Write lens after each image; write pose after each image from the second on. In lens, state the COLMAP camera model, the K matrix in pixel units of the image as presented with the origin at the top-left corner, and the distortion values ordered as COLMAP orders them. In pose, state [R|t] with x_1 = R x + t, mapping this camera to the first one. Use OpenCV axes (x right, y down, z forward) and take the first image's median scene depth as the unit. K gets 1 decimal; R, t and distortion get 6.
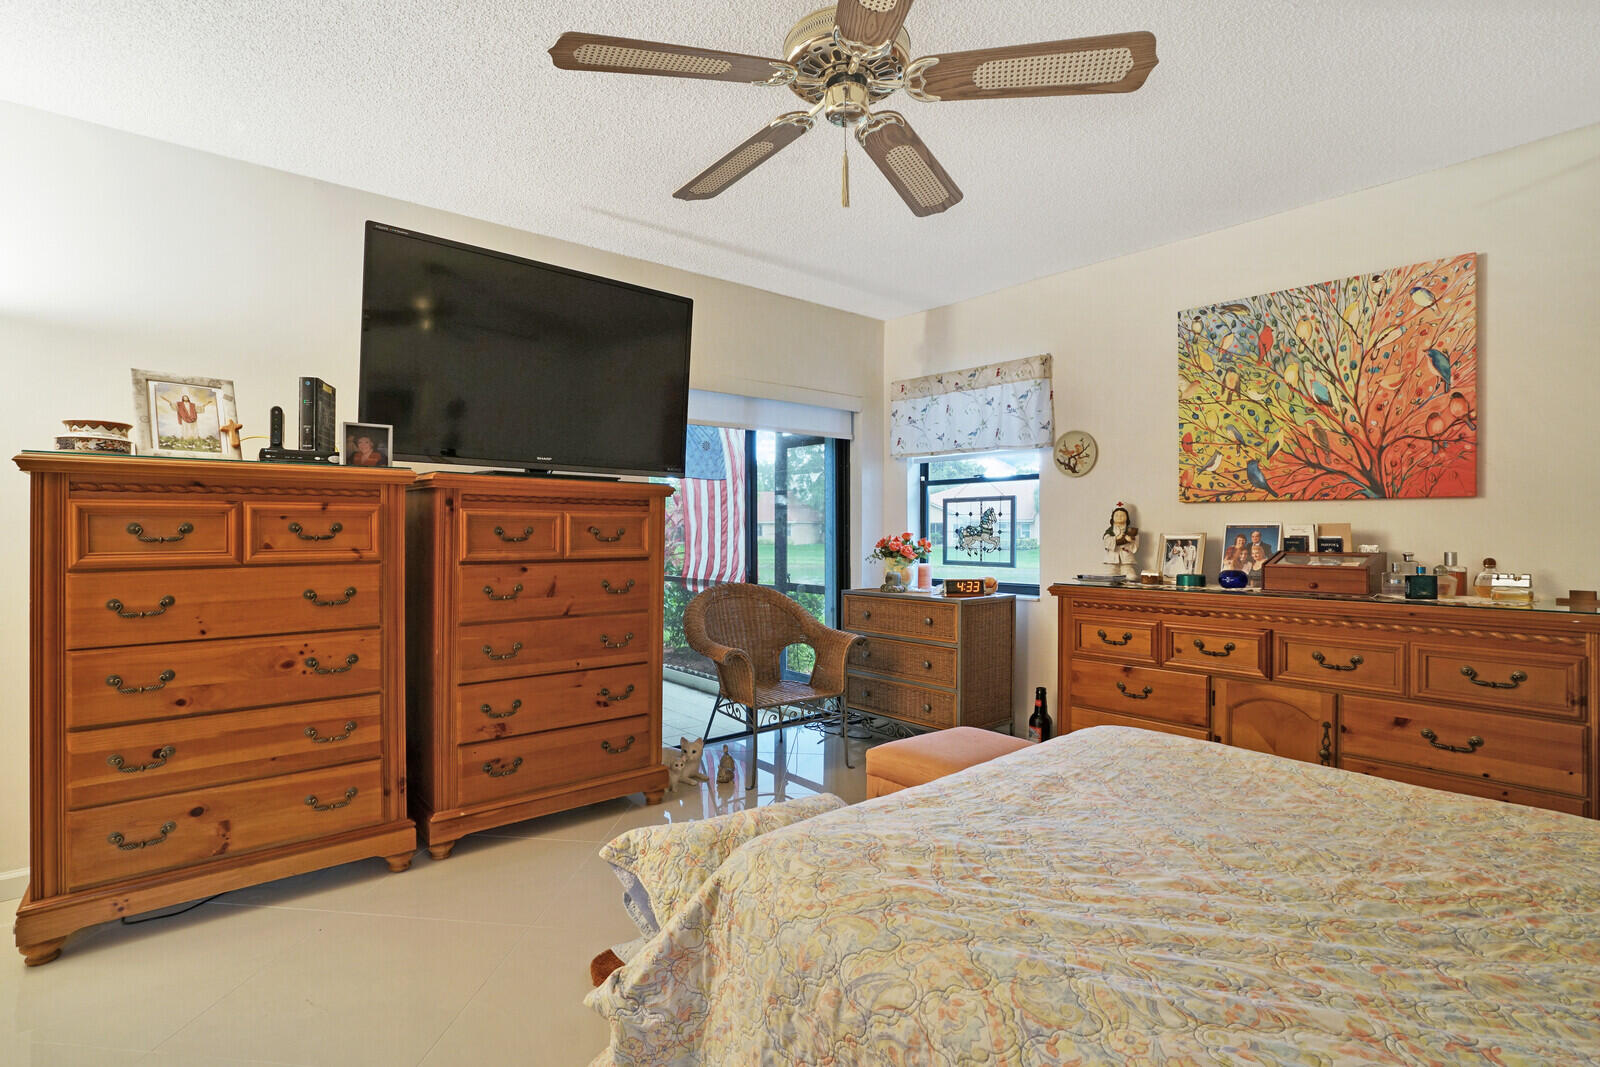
lens RADIAL K [[753.2, 0, 785.8], [0, 753.2, 529.9], [0, 0, 1]] dist [-0.037895, 0.012292]
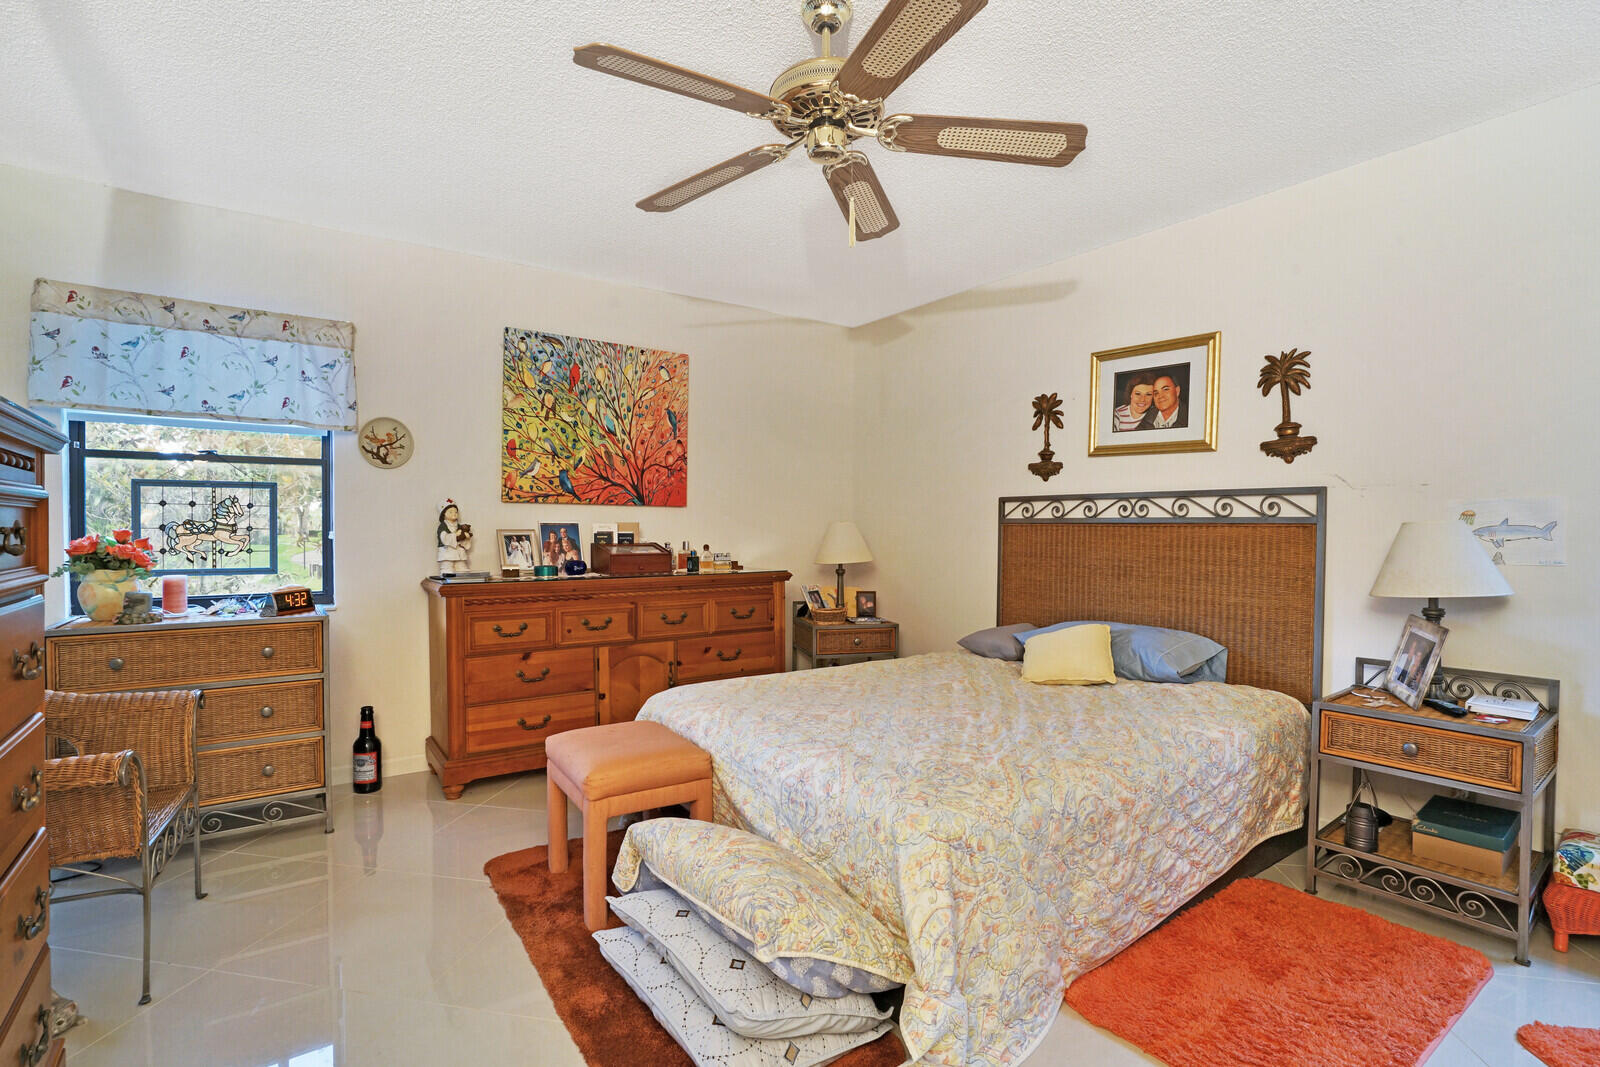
lens RADIAL K [[753.2, 0, 785.1], [0, 753.2, 537.5], [0, 0, 1]] dist [-0.037895, 0.012292]
pose [[0.099250, -0.013853, 0.994966, -0.562686], [-0.003812, 0.999890, 0.014302, -0.001641], [-0.995055, -0.005212, 0.099186, 0.514271]]
